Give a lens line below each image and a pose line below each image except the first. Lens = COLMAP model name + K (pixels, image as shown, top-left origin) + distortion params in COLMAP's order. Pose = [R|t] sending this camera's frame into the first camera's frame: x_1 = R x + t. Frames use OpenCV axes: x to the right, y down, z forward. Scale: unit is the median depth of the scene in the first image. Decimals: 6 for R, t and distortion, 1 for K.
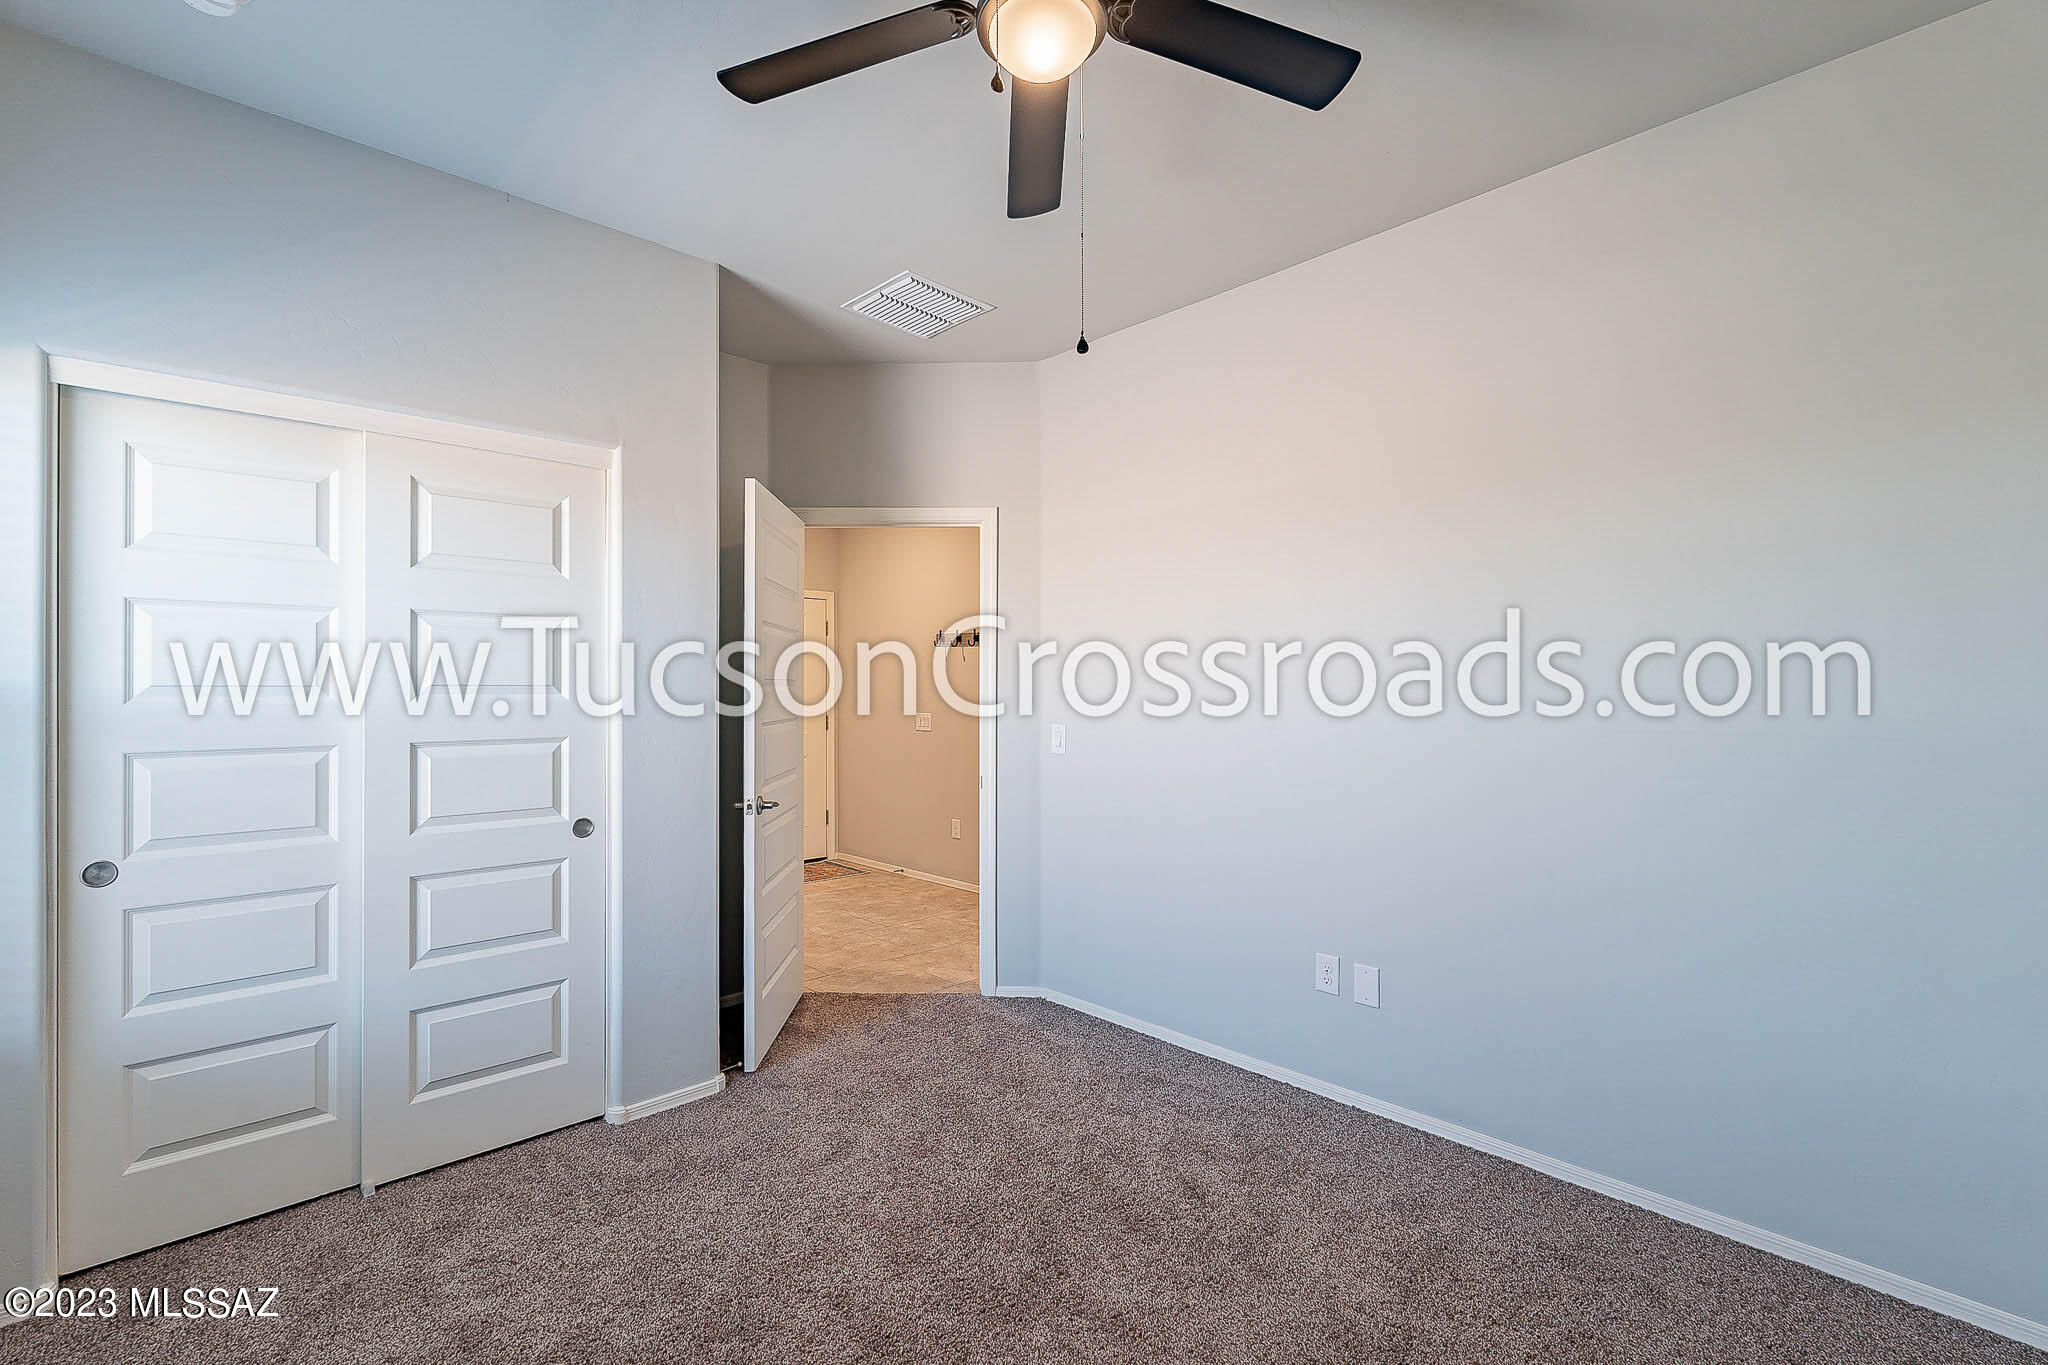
lens RADIAL K [[894.0, 0, 1014.6], [0, 894.0, 688.1], [0, 0, 1]] dist [-0.004557, 0.000983]
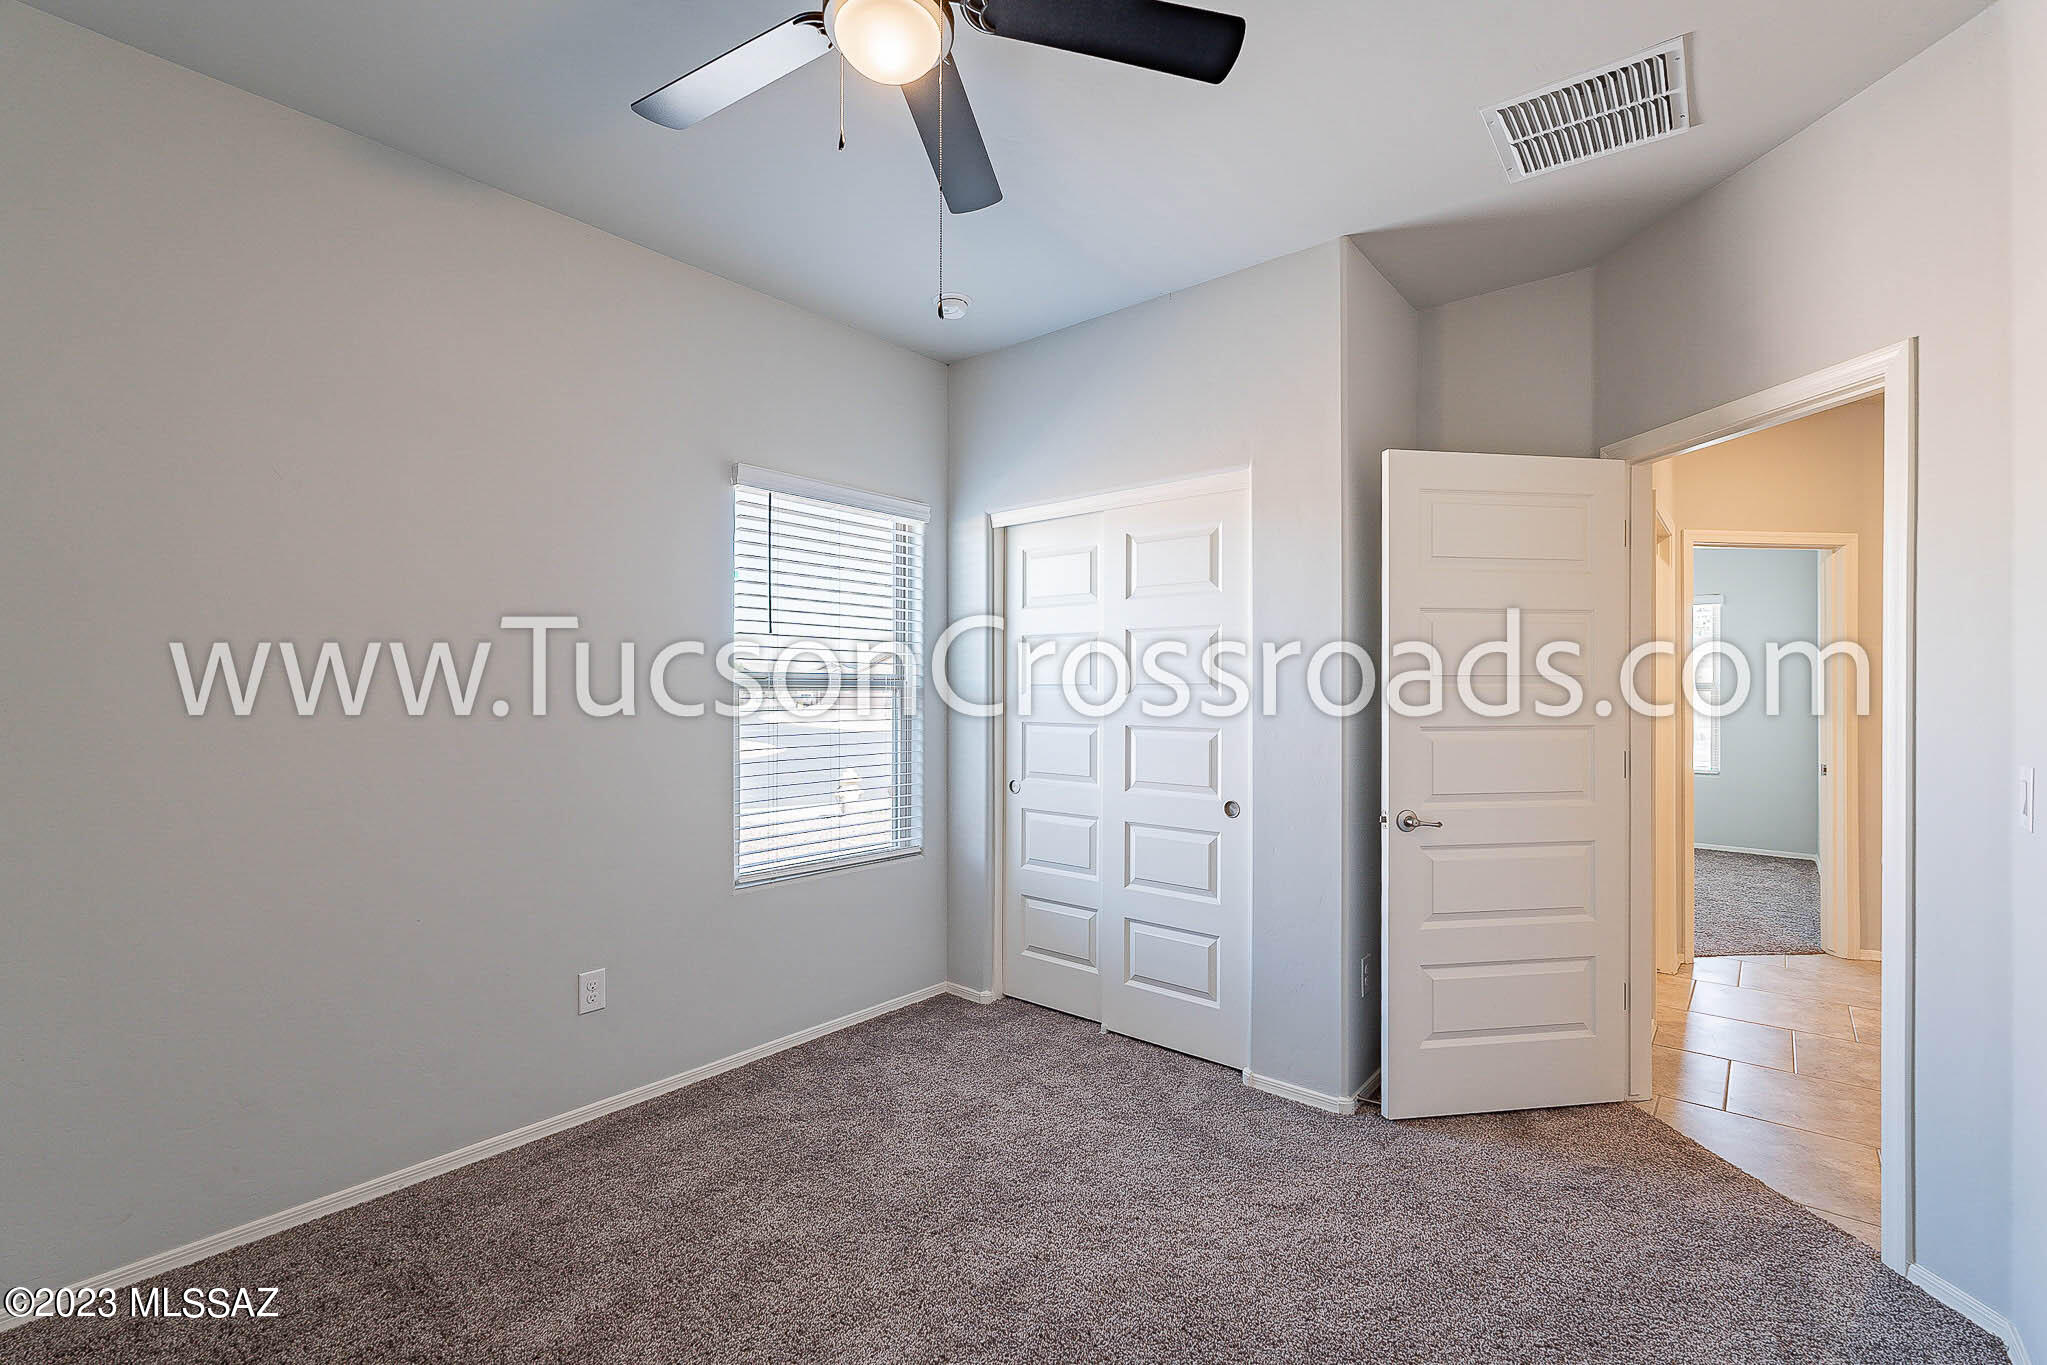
lens RADIAL K [[893.6, 0, 1012.9], [0, 893.6, 687.2], [0, 0, 1]] dist [-0.004557, 0.000983]
pose [[0.106544, 0.001243, -0.994307, 0.659745], [-0.000785, 0.999999, 0.001166, 0.000480], [0.994308, 0.000657, 0.106545, 0.645161]]
